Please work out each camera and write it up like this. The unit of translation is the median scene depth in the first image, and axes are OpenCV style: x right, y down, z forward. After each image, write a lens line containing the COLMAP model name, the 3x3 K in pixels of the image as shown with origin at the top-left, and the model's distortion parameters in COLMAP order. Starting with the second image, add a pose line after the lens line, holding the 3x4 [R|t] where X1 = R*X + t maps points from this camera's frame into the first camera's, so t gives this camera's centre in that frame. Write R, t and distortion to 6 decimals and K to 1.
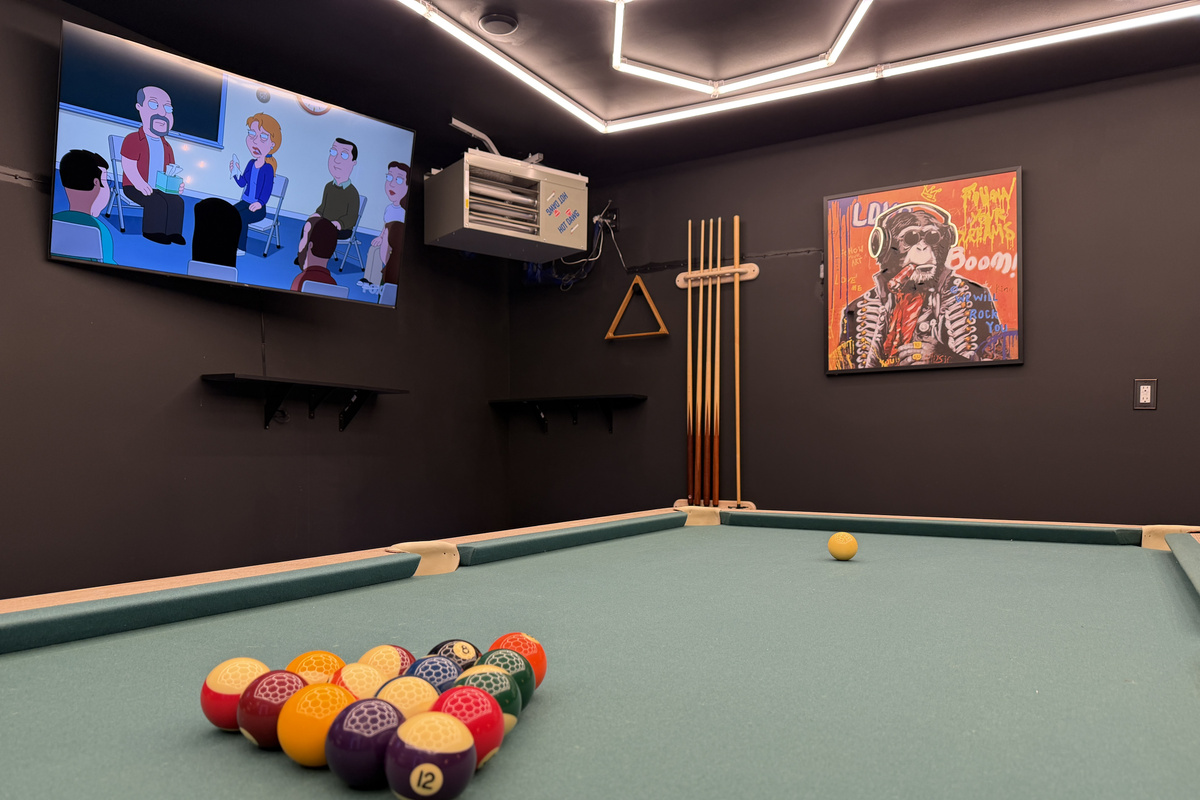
lens RADIAL K [[837.8, 0, 580.8], [0, 837.8, 460.1], [0, 0, 1]] dist [-0.001380, -0.023663]
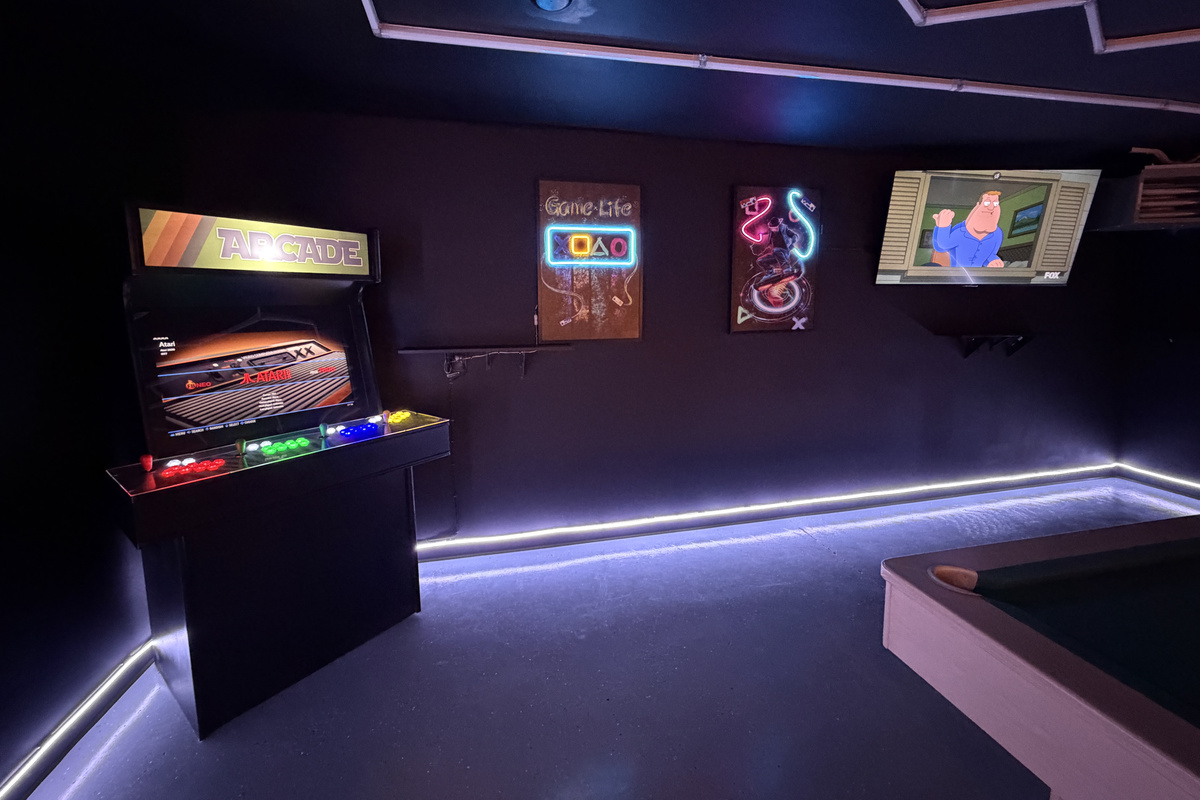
lens RADIAL K [[478.1, 0, 595.7], [0, 478.1, 357.9], [0, 0, 1]] dist [0.000693, -0.000112]
pose [[0.696460, 0.079517, -0.713176, -0.179632], [-0.000519, 0.993897, 0.110309, -0.139283], [0.717595, -0.076455, 0.692251, -0.250537]]
